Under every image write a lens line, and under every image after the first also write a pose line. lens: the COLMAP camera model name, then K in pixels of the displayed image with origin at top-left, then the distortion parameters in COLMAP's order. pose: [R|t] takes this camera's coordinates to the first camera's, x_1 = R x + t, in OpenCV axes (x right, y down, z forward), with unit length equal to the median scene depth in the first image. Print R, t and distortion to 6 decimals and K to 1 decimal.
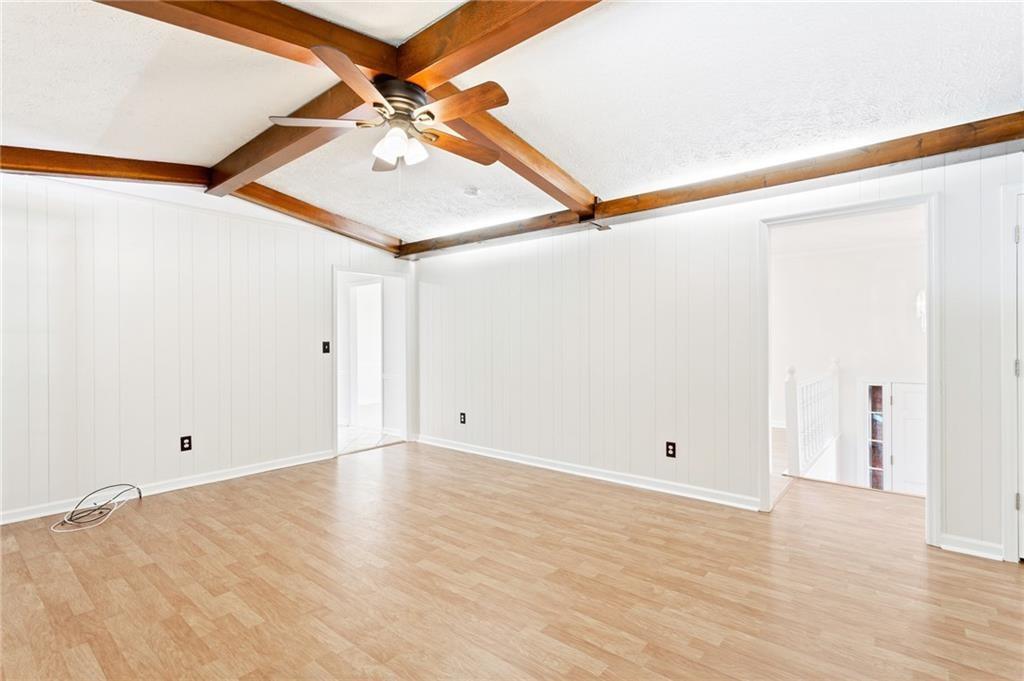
lens RADIAL K [[479.0, 0, 512.1], [0, 479.0, 341.1], [0, 0, 1]] dist [0.000271, 0.001753]
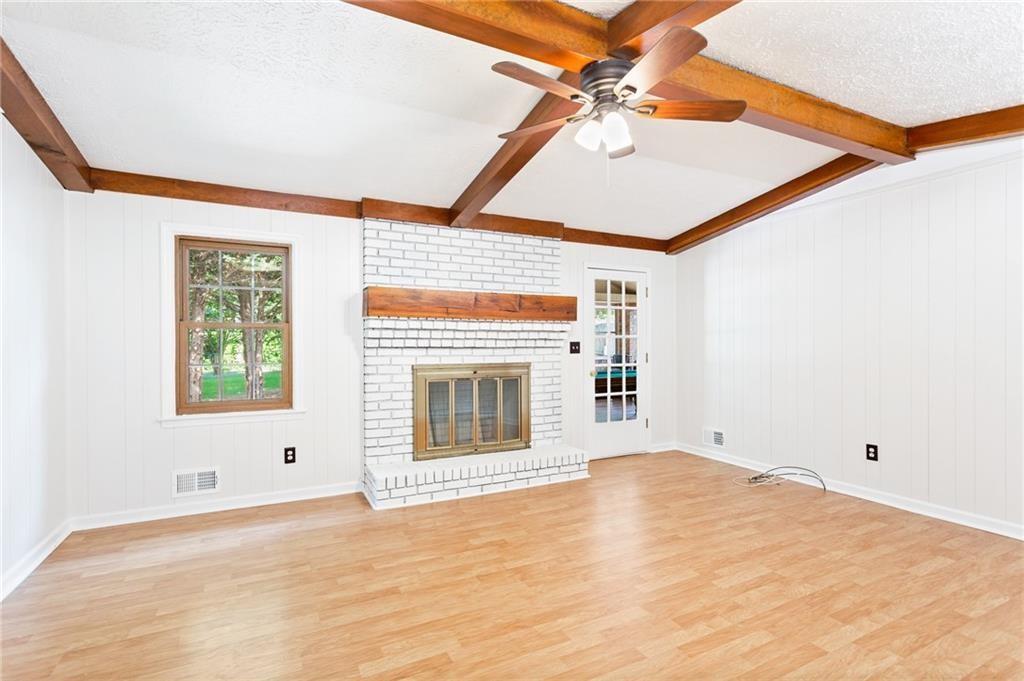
lens RADIAL K [[479.0, 0, 510.6], [0, 479.0, 342.3], [0, 0, 1]] dist [0.000271, 0.001753]
pose [[-0.395990, 0.001897, -0.918253, 0.575755], [0.004705, 0.999989, 0.000036, 0.001566], [0.918243, -0.004306, -0.395995, 0.992824]]
